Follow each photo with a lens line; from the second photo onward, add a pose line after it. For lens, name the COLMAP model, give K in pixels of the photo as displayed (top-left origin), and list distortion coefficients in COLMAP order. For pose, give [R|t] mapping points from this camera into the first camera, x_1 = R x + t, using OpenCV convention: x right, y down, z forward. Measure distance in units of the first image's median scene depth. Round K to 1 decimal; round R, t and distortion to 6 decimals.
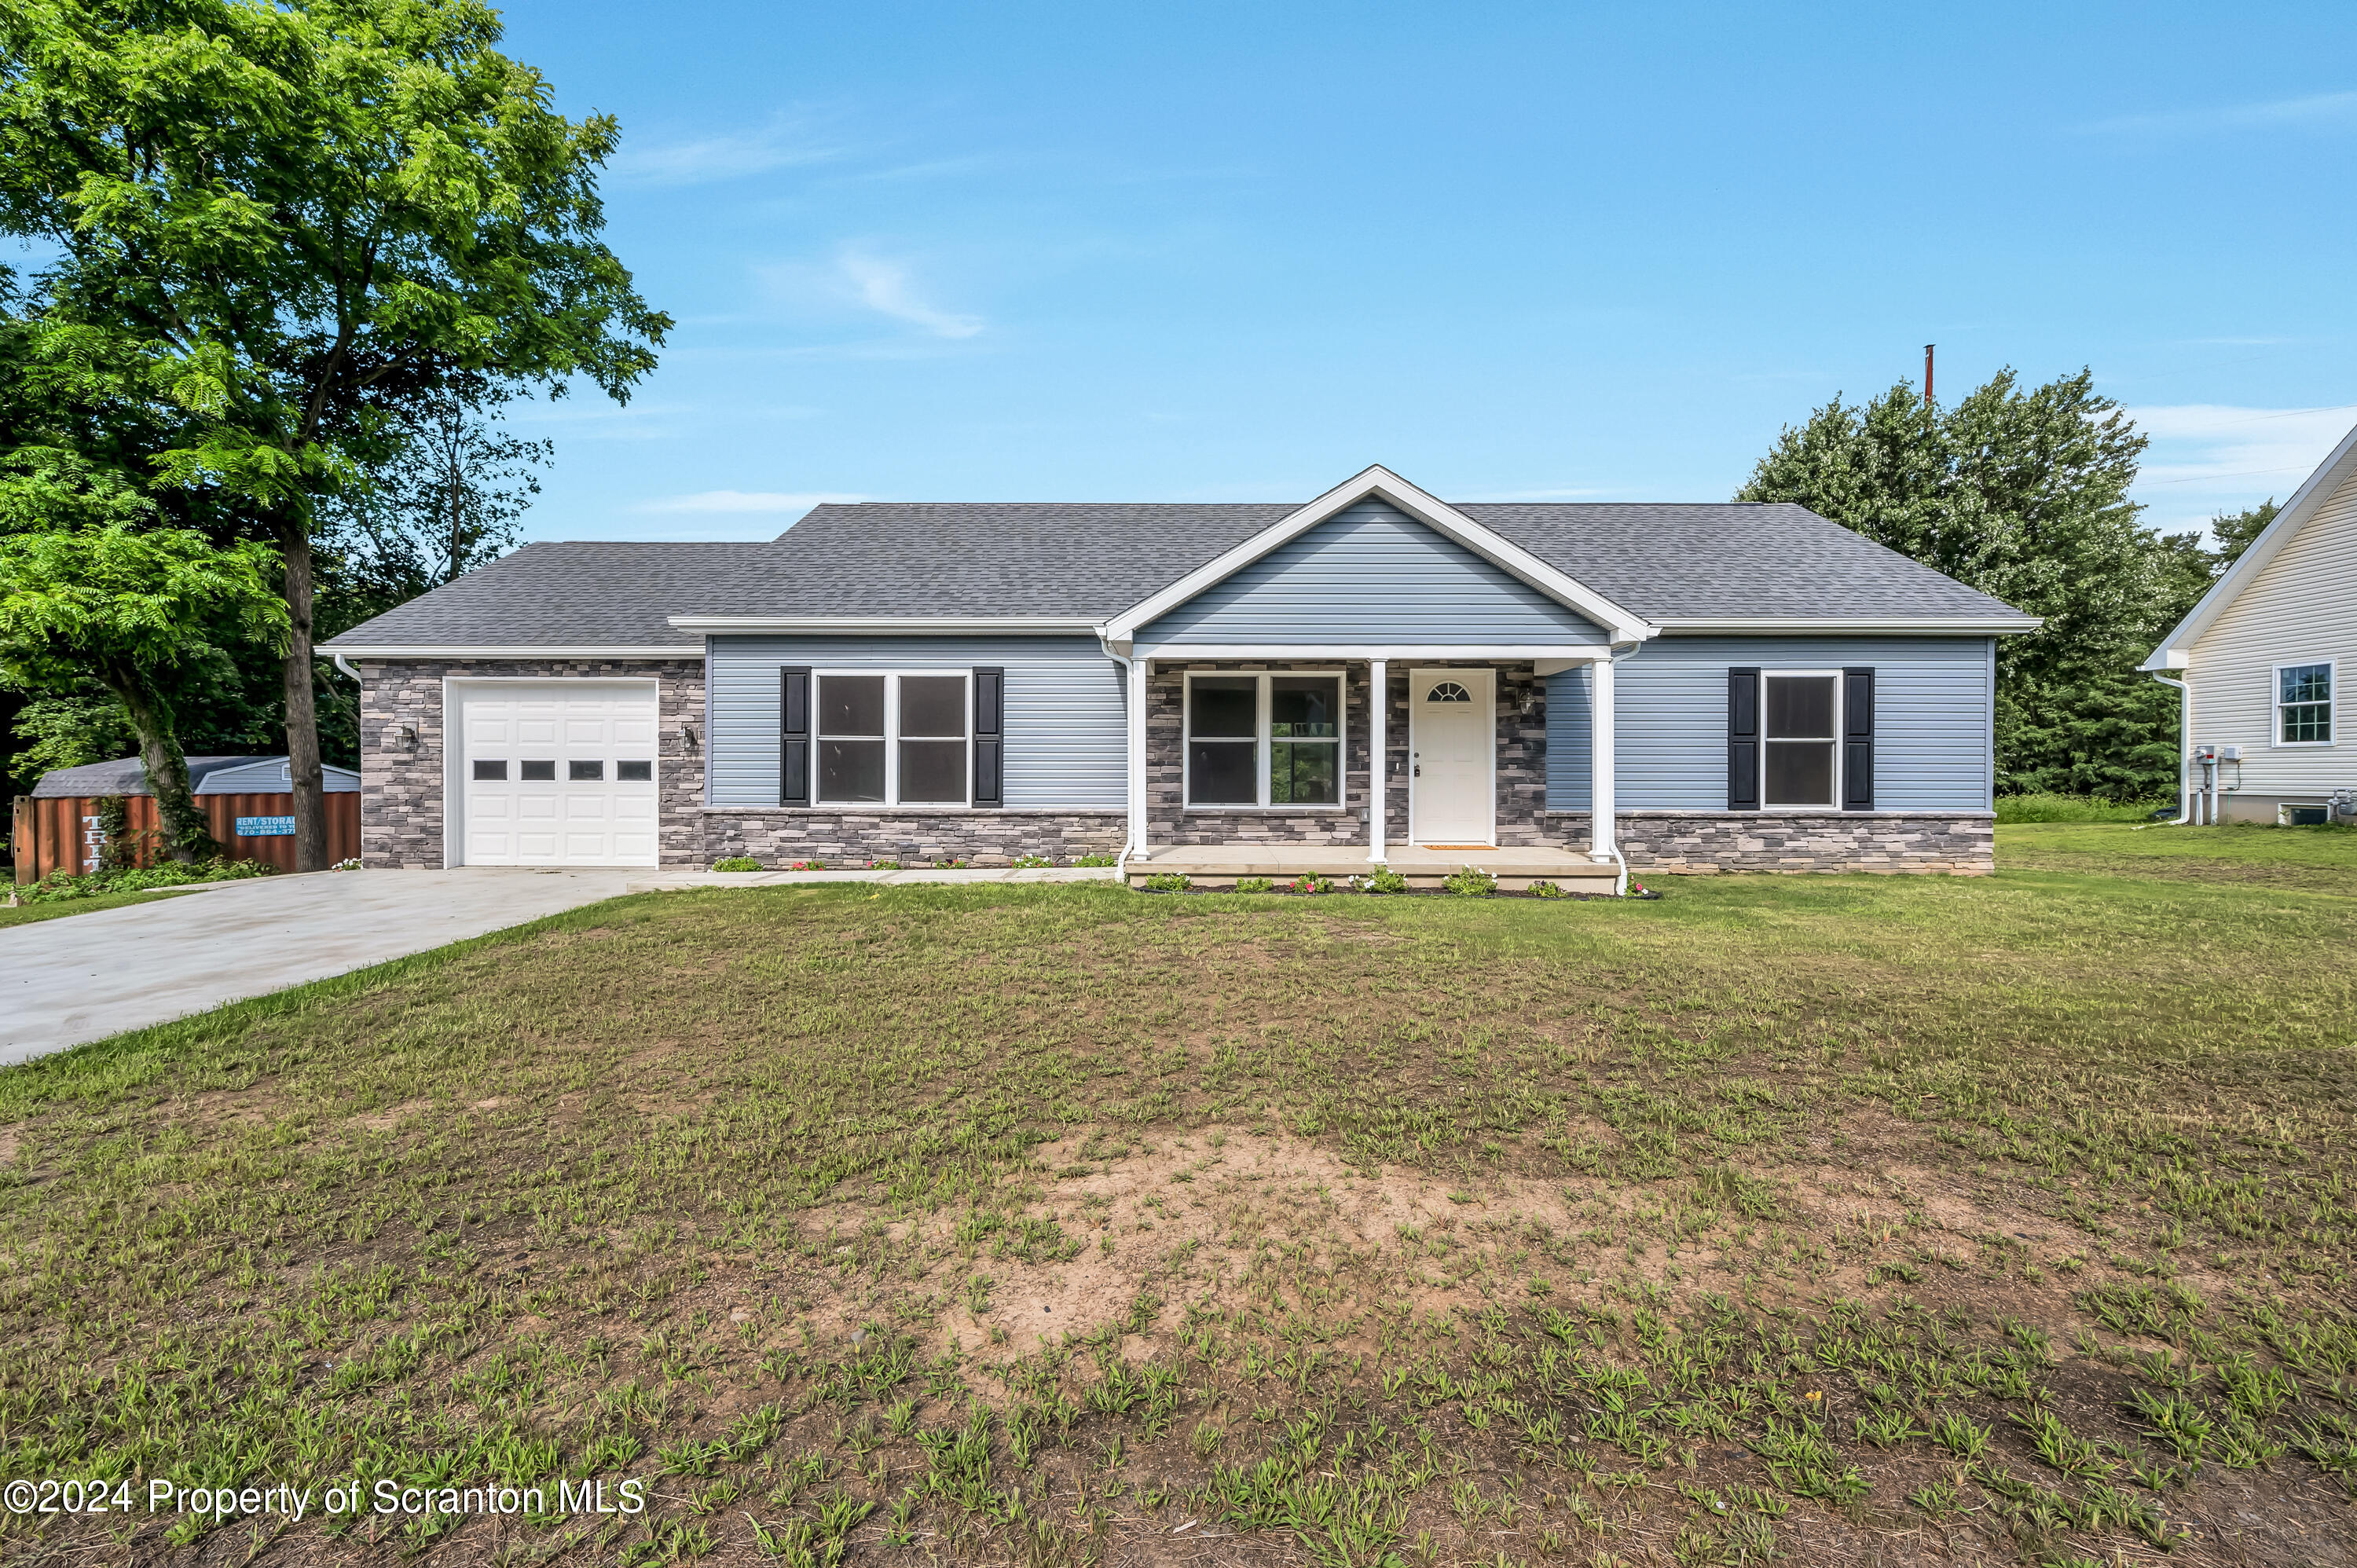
lens RADIAL K [[961.5, 0, 1170.7], [0, 961.5, 779.4], [0, 0, 1]] dist [-0.008028, -0.000157]
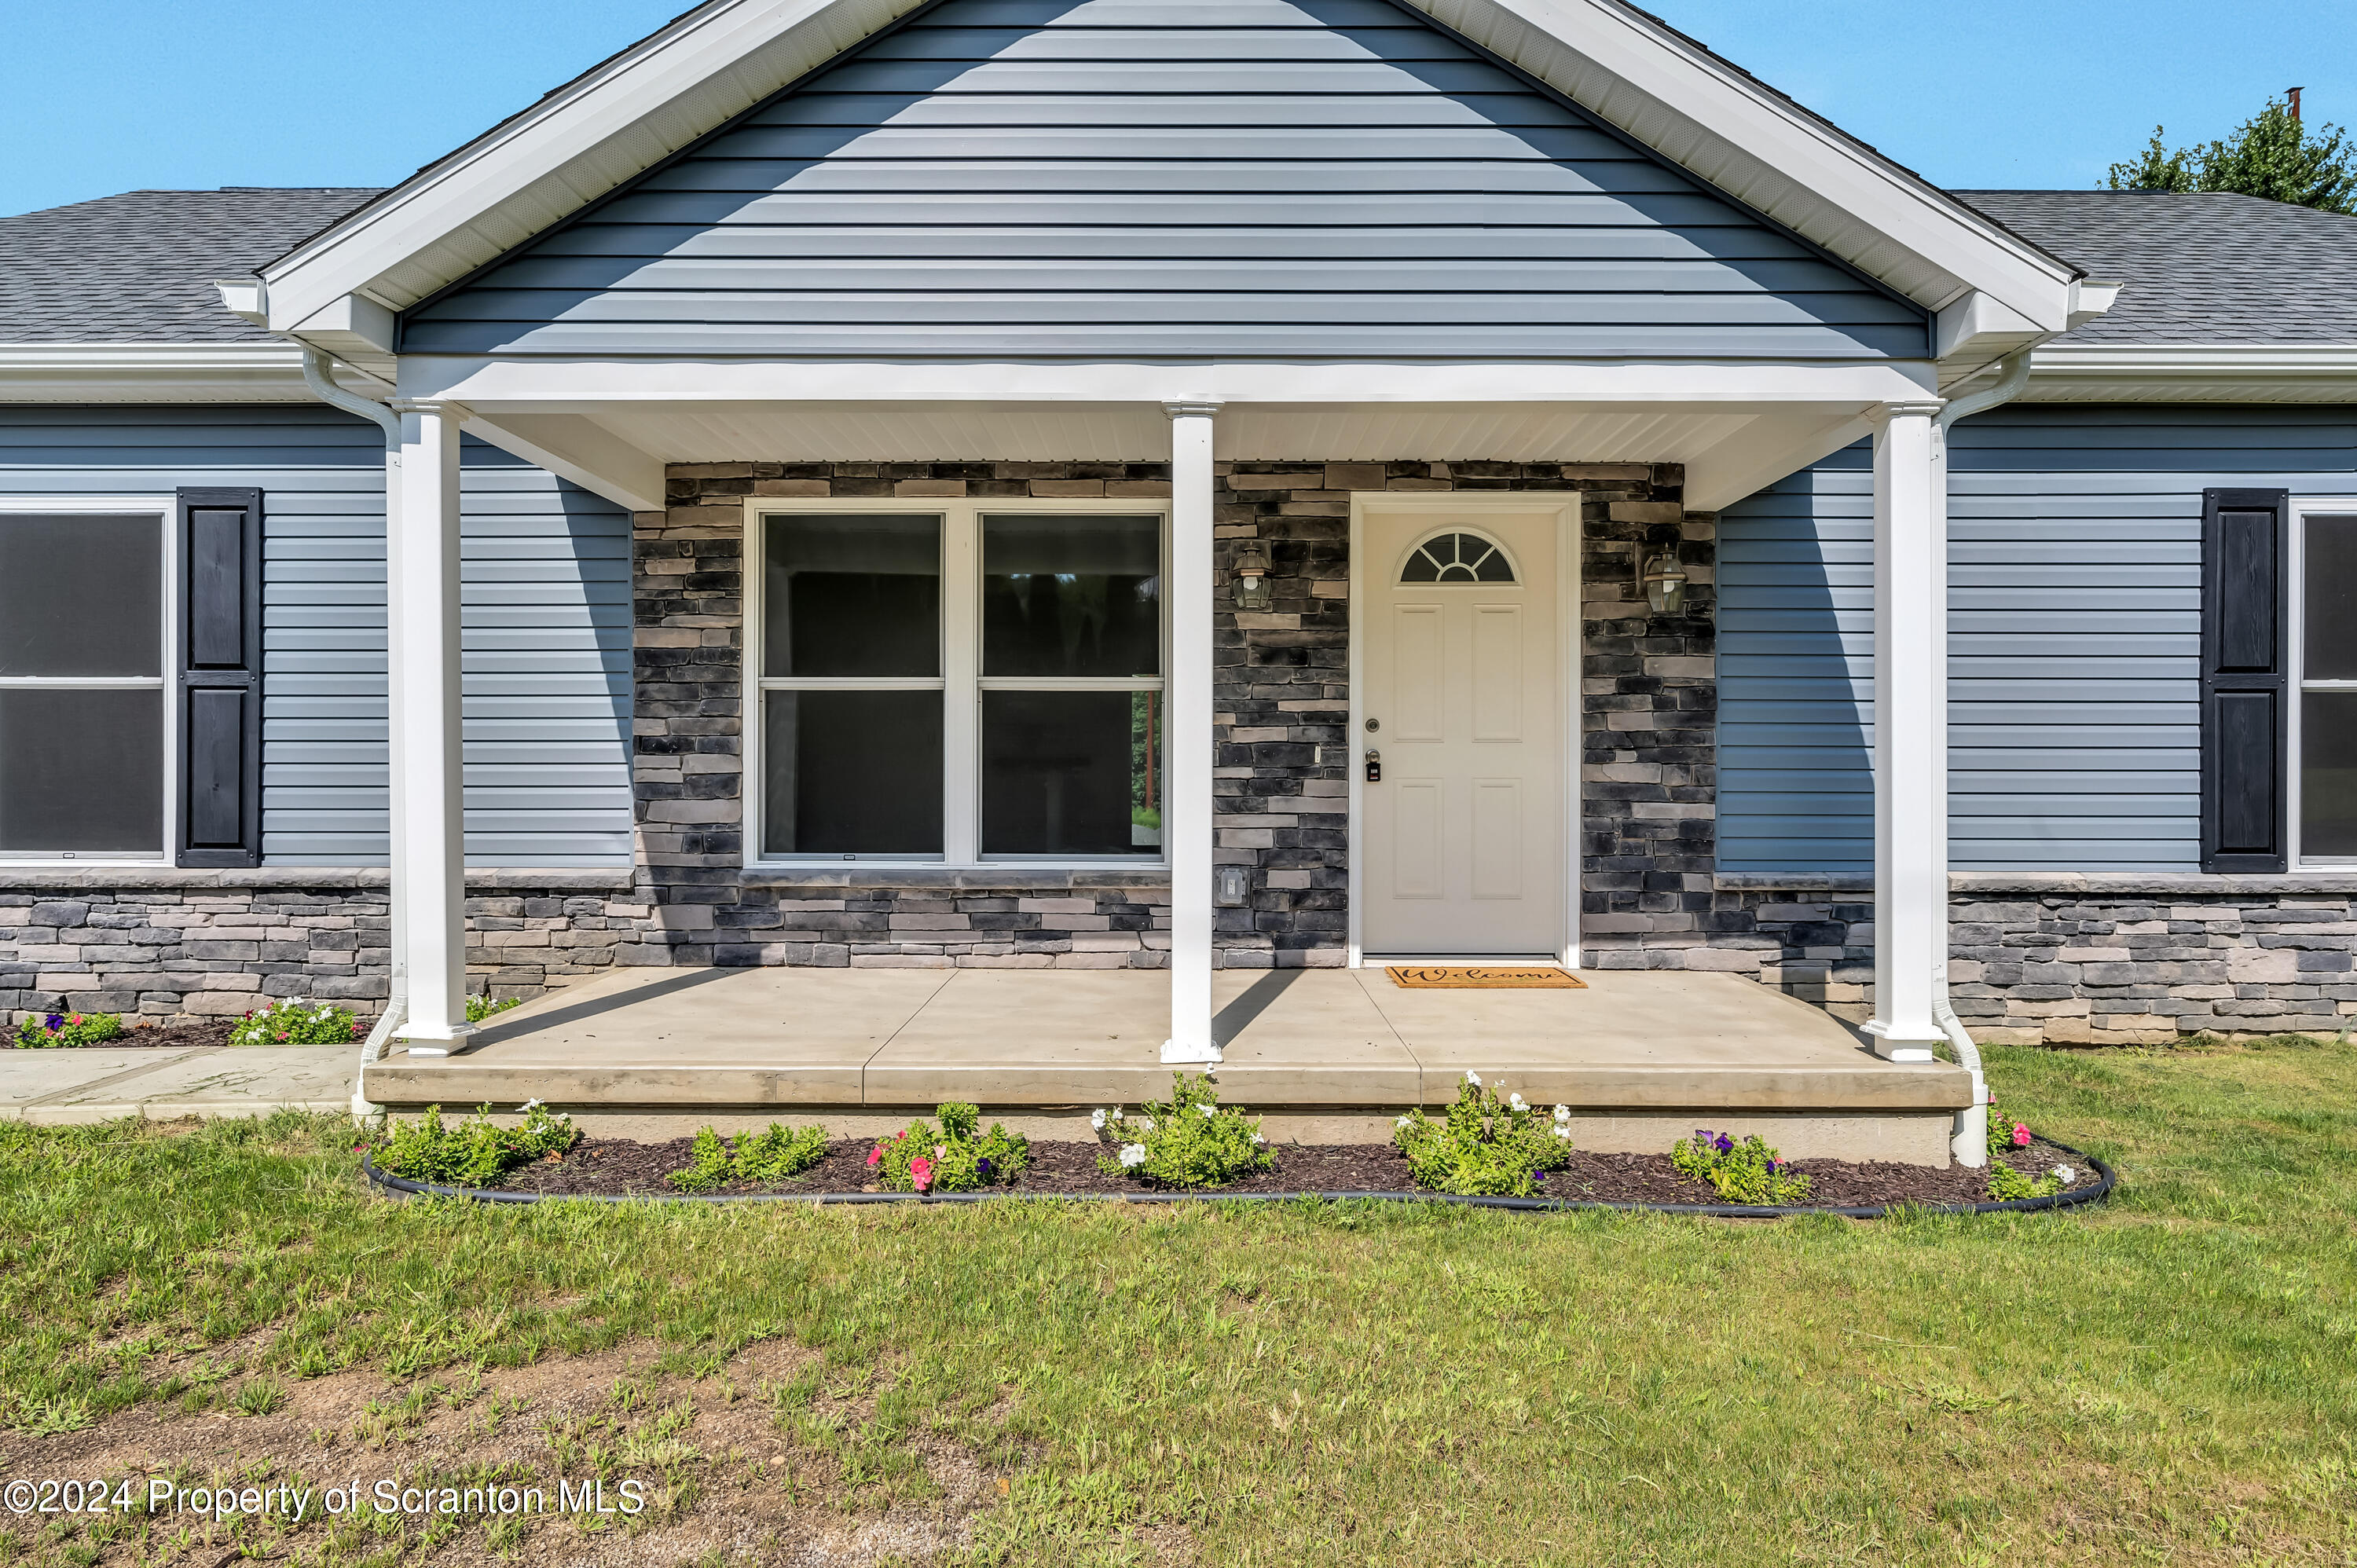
lens RADIAL K [[1329.4, 0, 1181.1], [0, 1329.4, 781.4], [0, 0, 1]] dist [-0.006141, -0.000582]
pose [[0.999922, -0.000158, 0.012513, 0.177175], [0.000135, 0.999998, 0.001822, -0.004470], [-0.012513, -0.001820, 0.999920, 0.488170]]
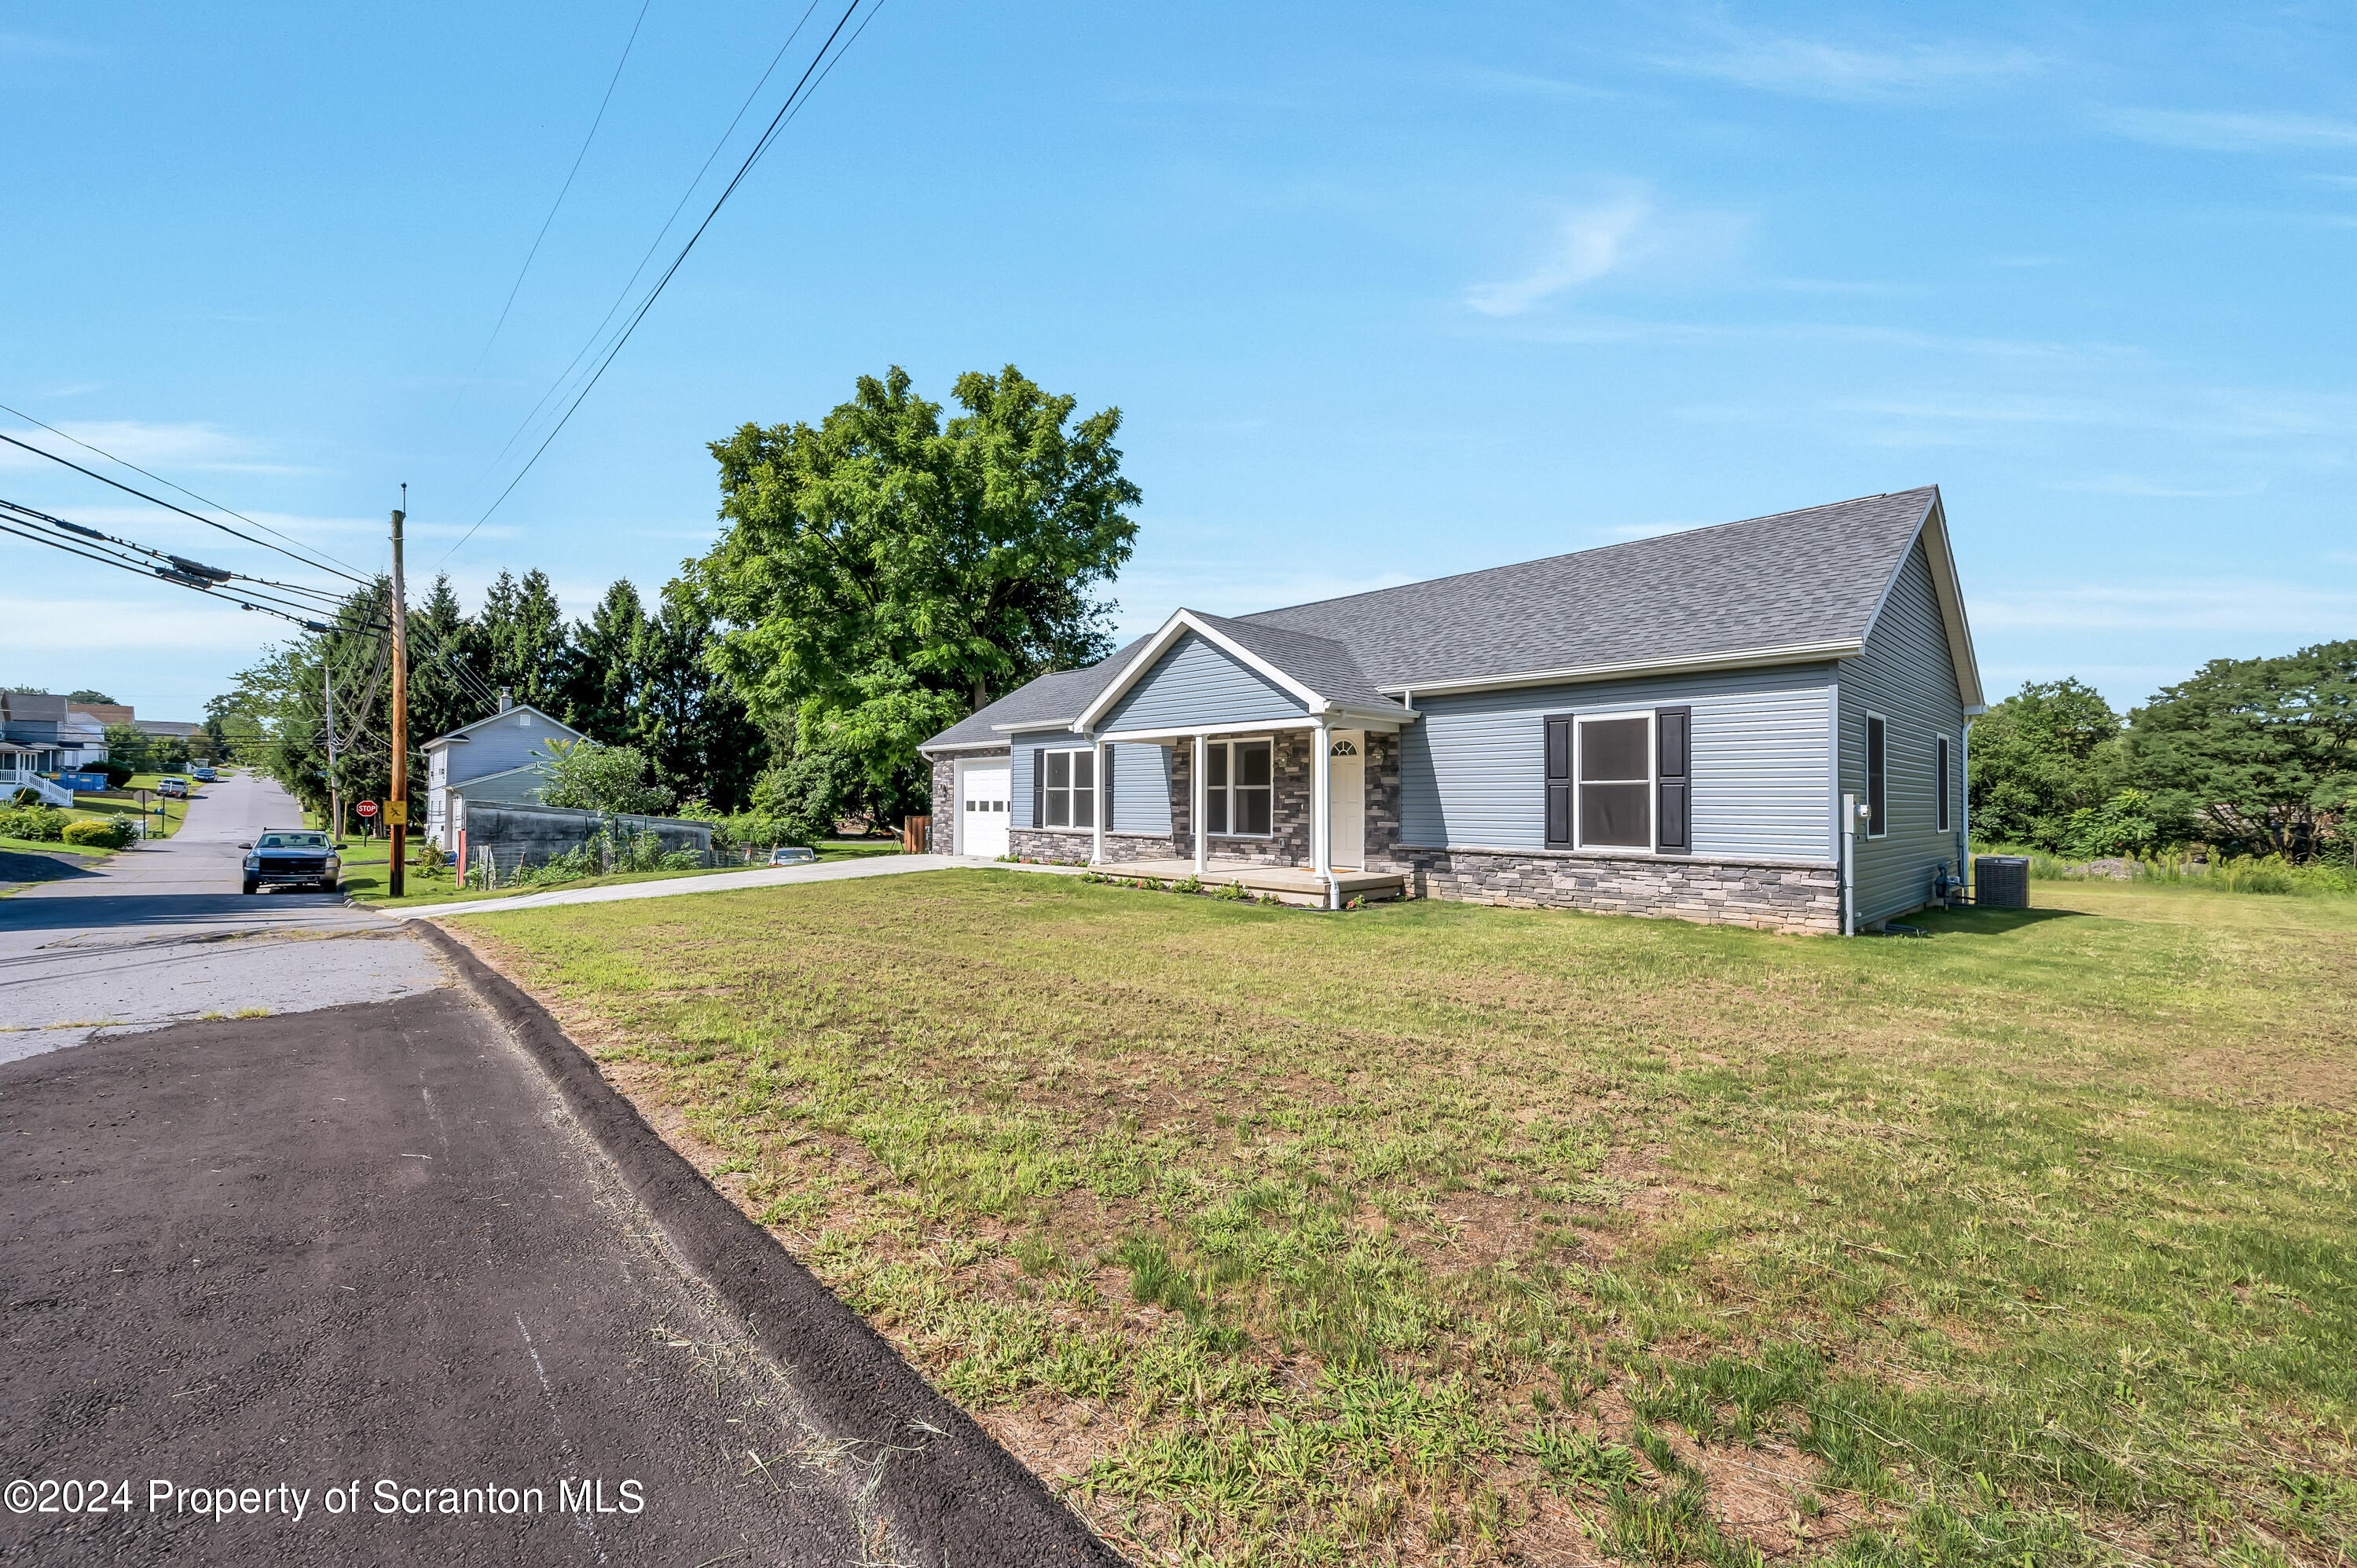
lens RADIAL K [[961.5, 0, 1178.6], [0, 961.5, 785.1], [0, 0, 1]] dist [-0.008028, -0.000157]
pose [[0.690844, -0.011742, -0.722908, 1.069103], [-0.016982, 0.999329, -0.032461, 0.002628], [0.722804, 0.034702, 0.690181, -0.031758]]
